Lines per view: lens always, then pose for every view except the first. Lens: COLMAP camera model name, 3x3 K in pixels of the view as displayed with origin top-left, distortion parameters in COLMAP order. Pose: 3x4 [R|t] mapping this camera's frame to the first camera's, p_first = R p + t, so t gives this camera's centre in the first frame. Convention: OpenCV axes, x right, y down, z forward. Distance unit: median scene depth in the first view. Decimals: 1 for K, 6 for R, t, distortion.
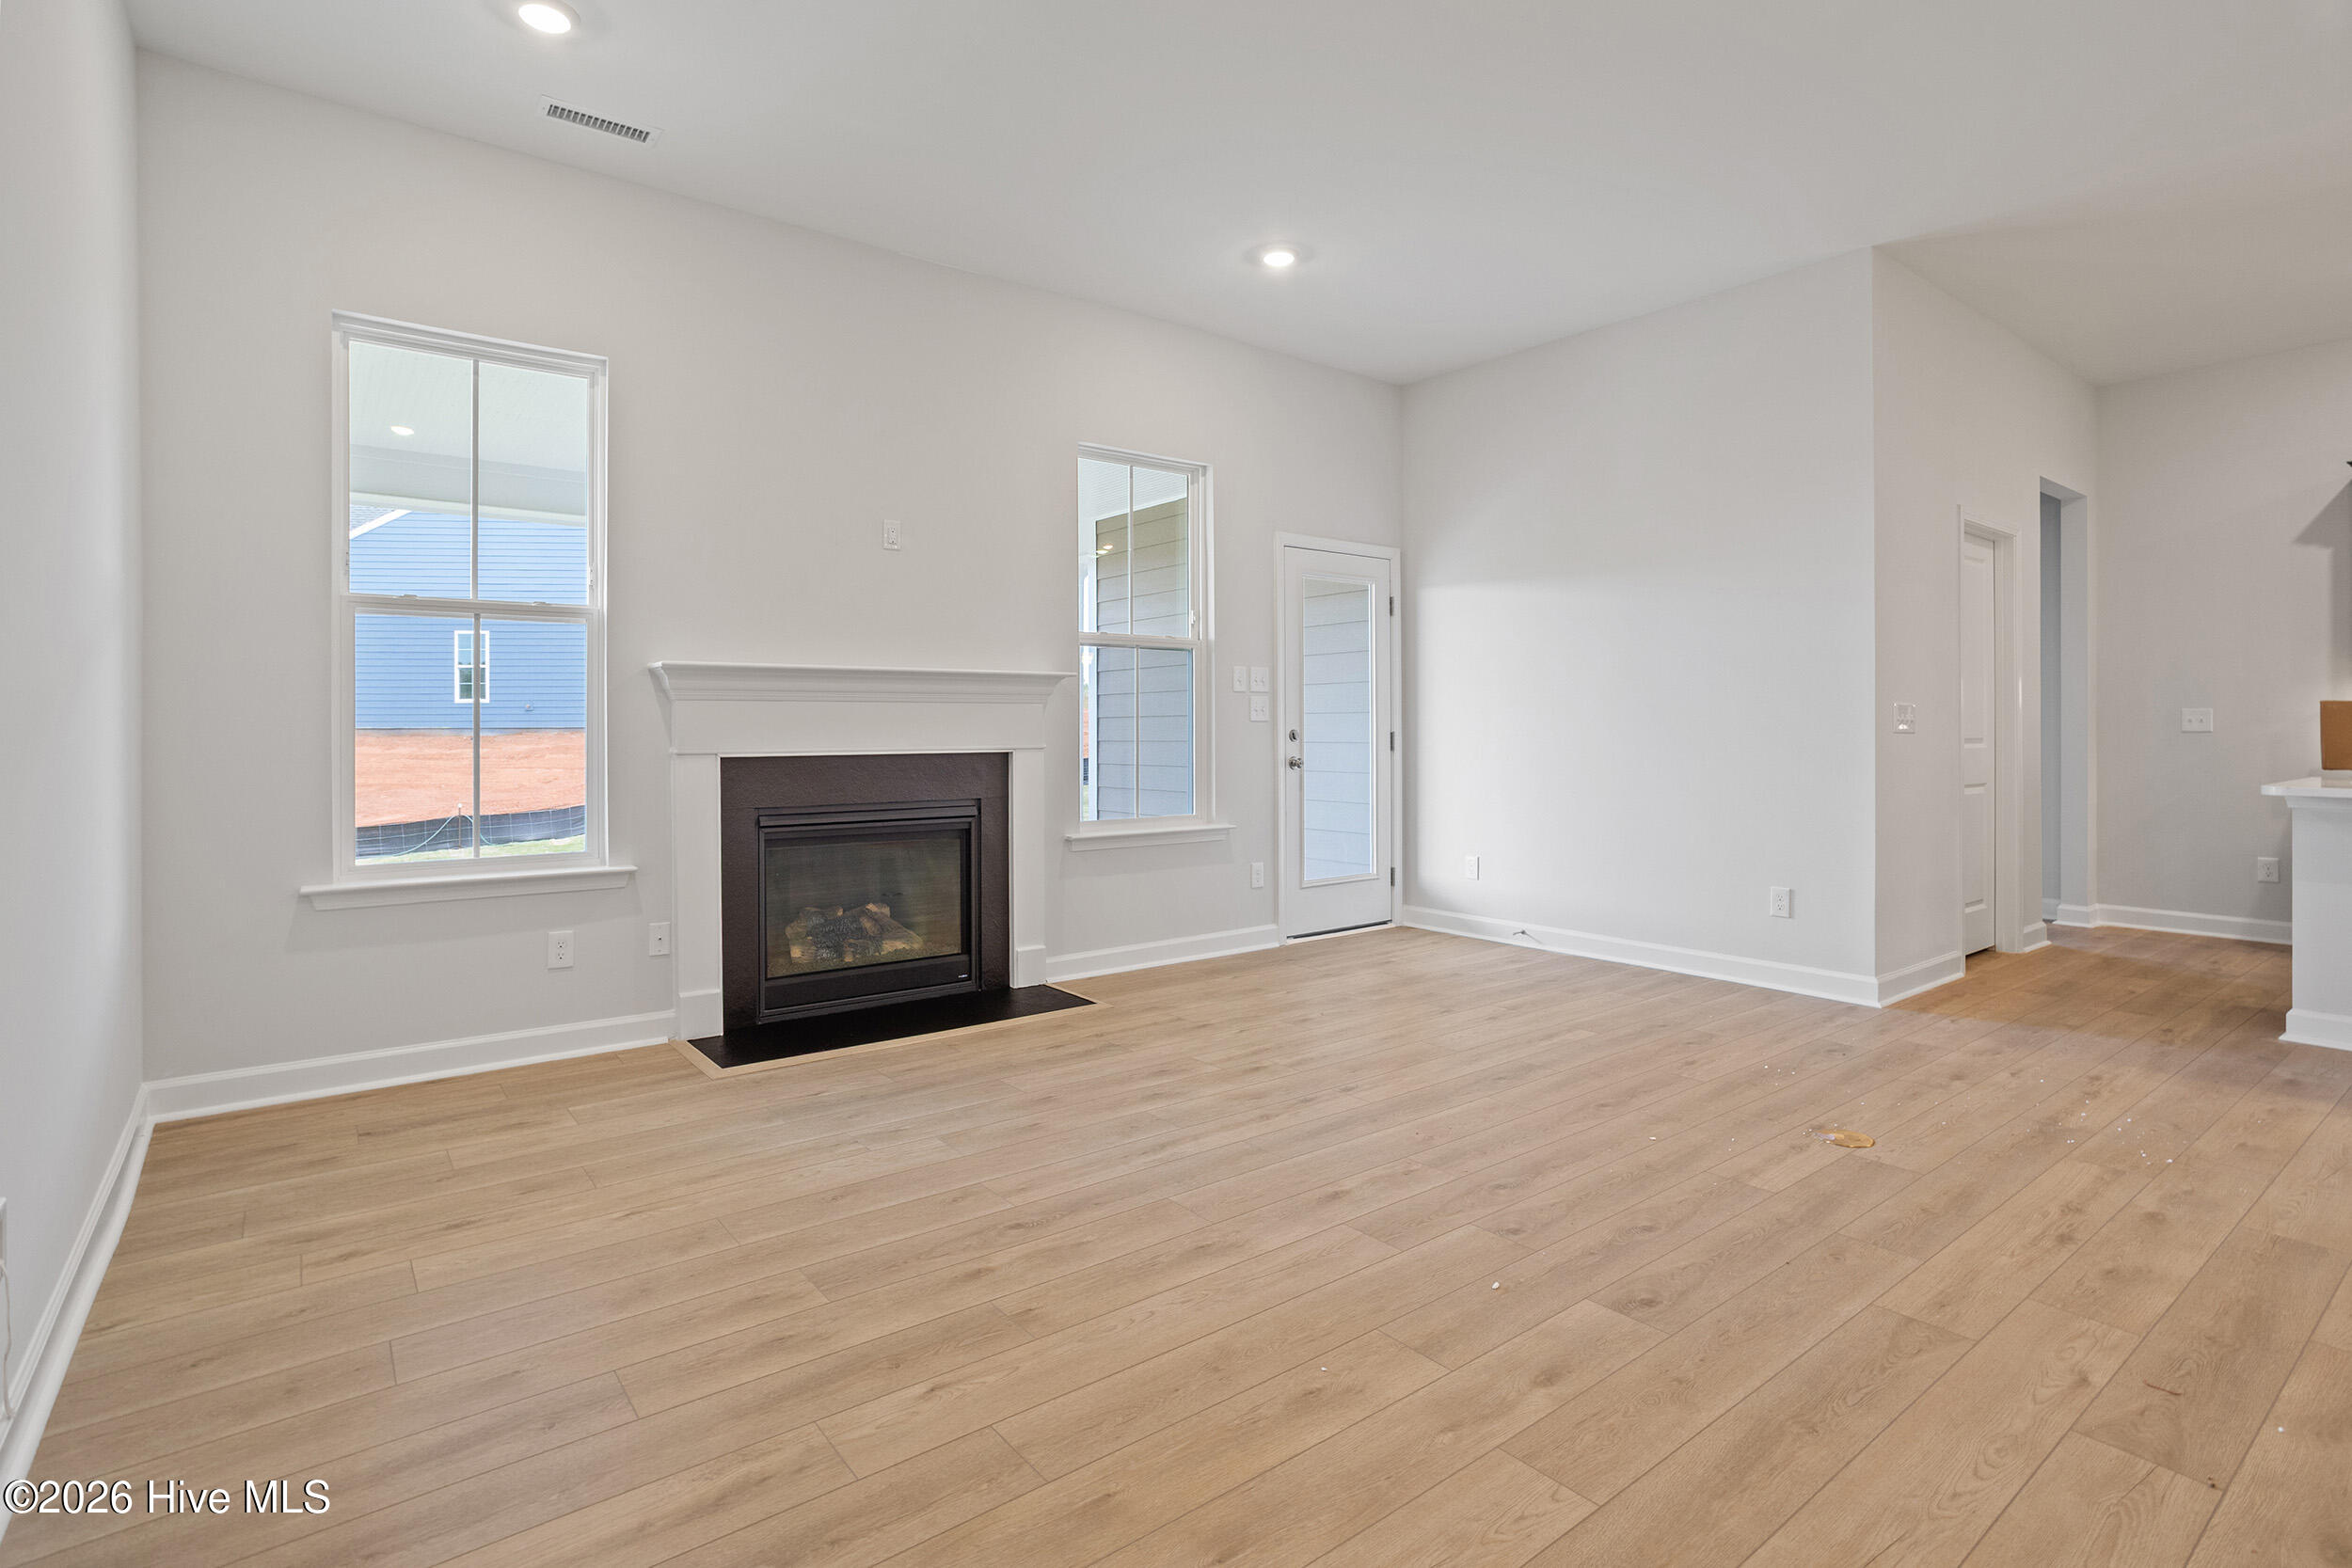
lens RADIAL K [[1147.0, 0, 1178.6], [0, 1147.0, 731.3], [0, 0, 1]] dist [-0.034118, 0.021952]
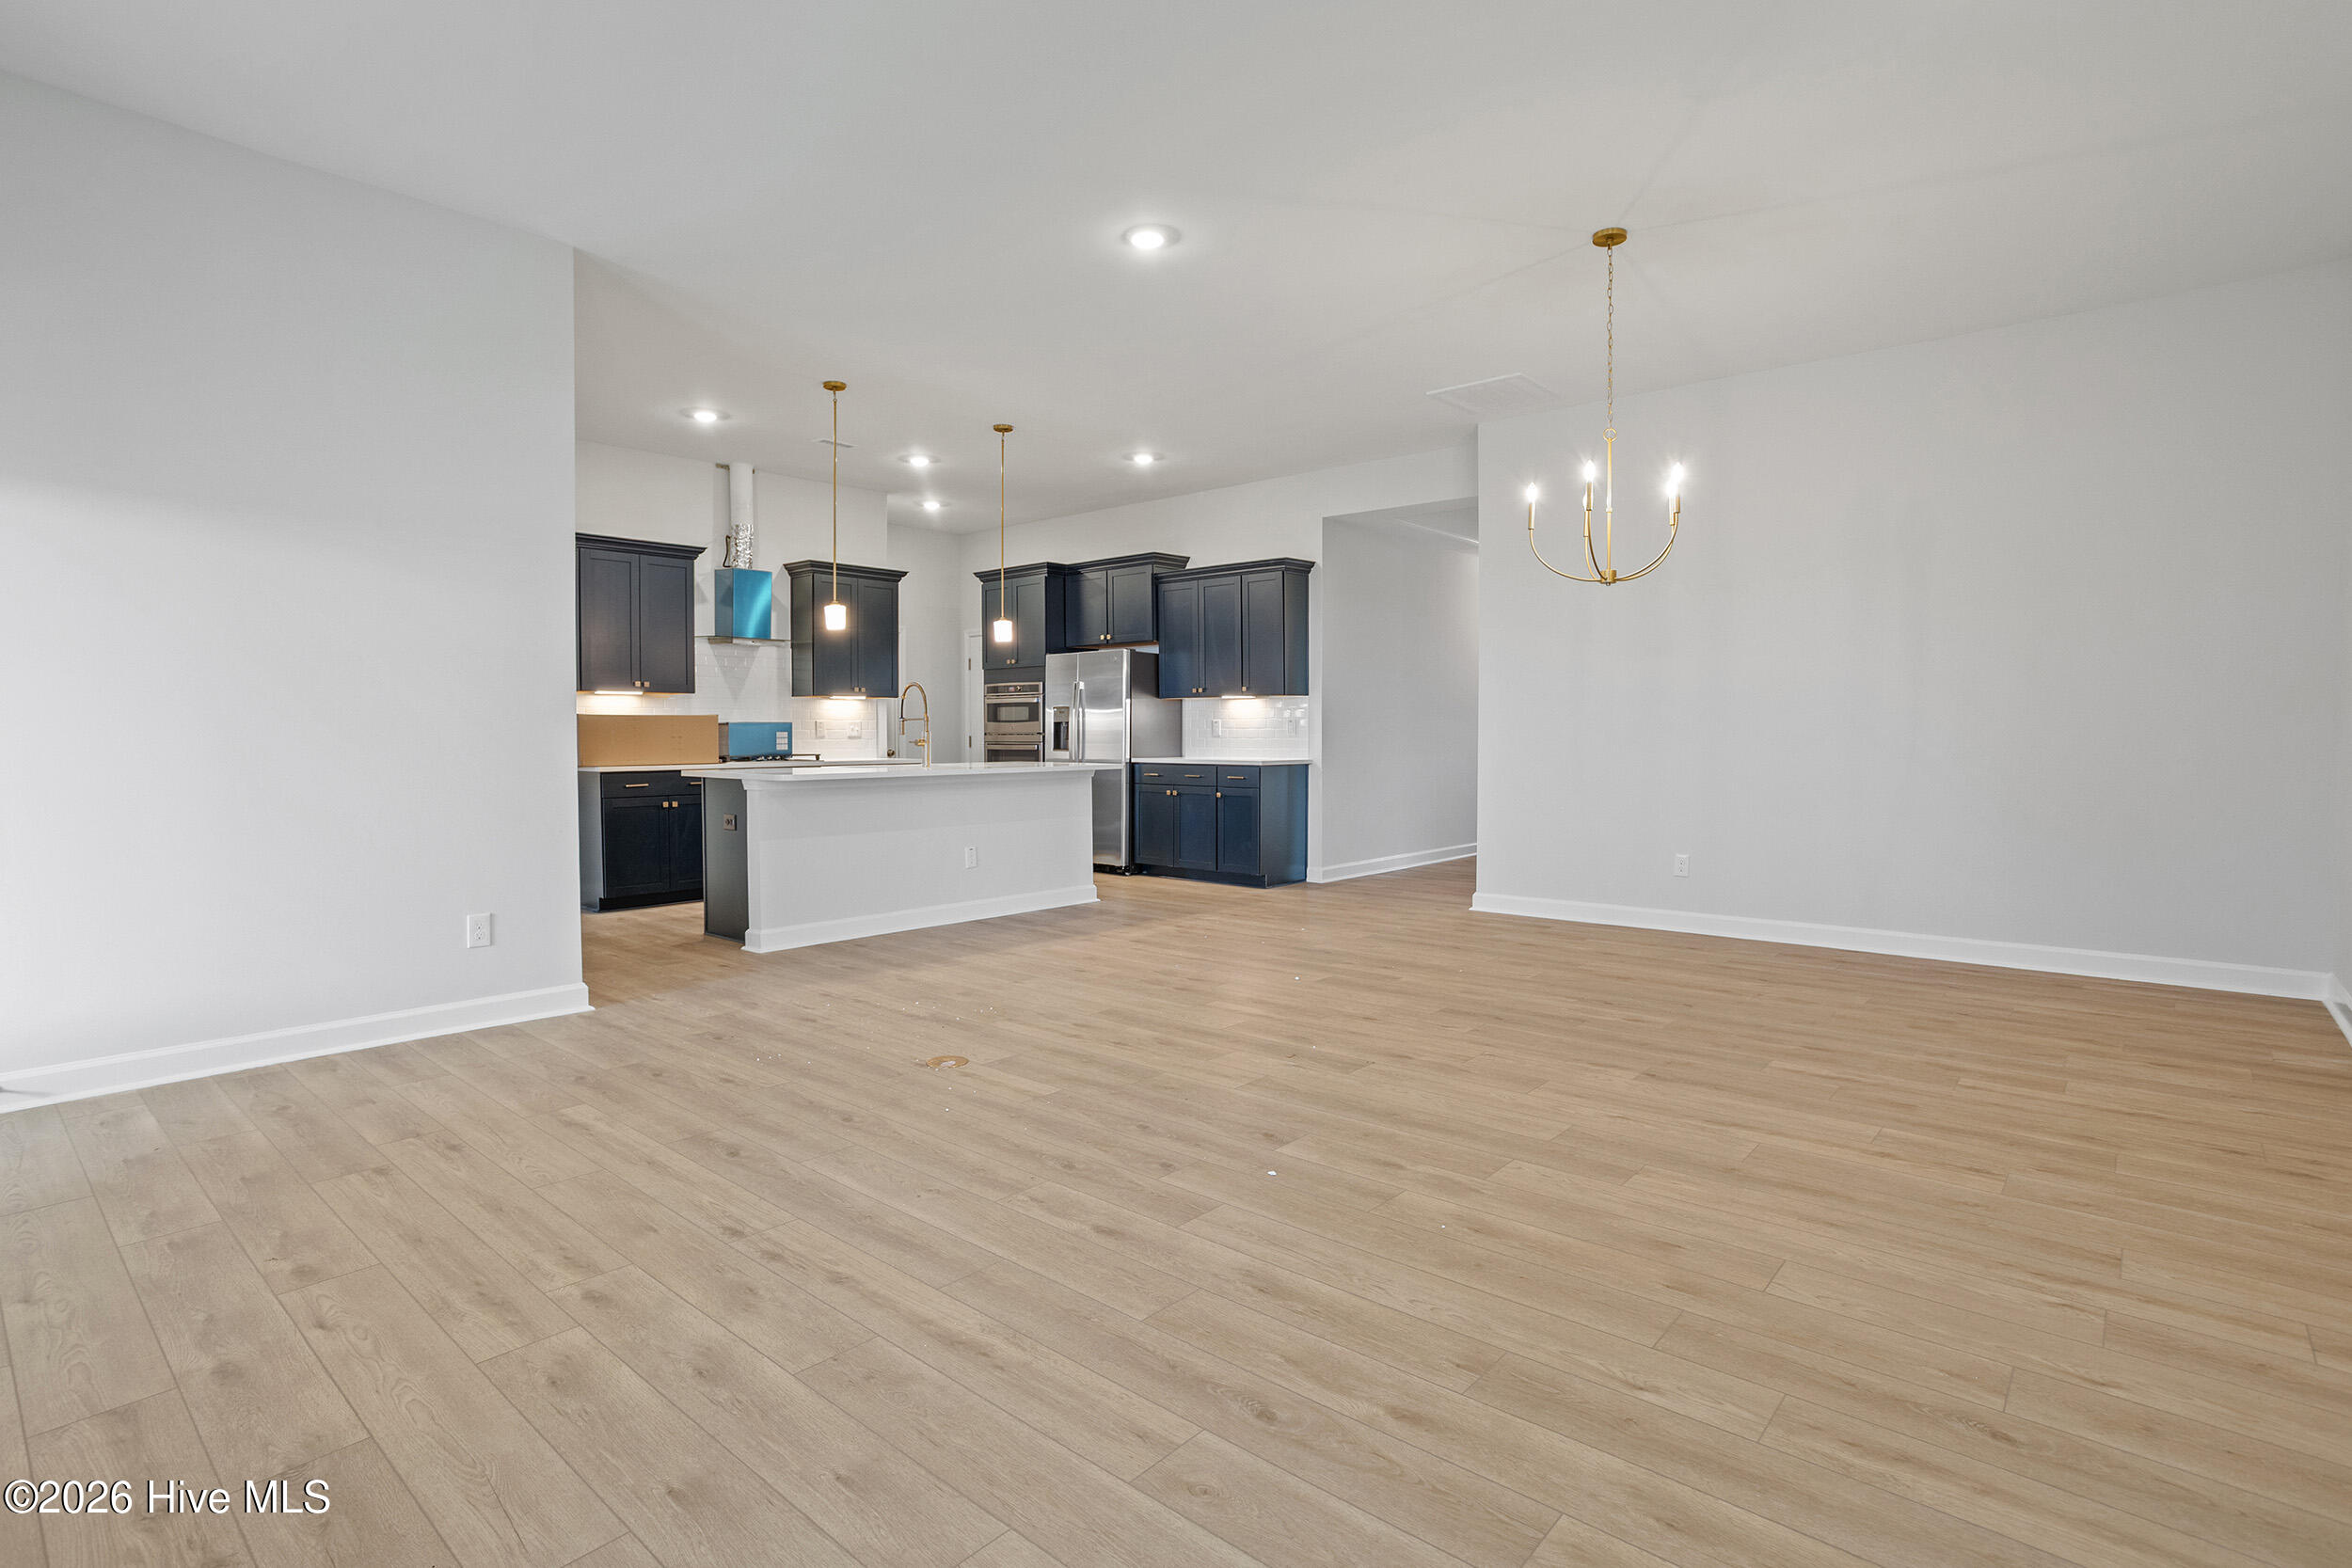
lens RADIAL K [[1147.0, 0, 1170.8], [0, 1147.0, 760.5], [0, 0, 1]] dist [-0.034118, 0.021952]
pose [[-0.180239, -0.021277, 0.983393, -0.701106], [0.005402, 0.999730, 0.022621, -0.000637], [-0.983608, 0.009389, -0.180075, 0.995191]]
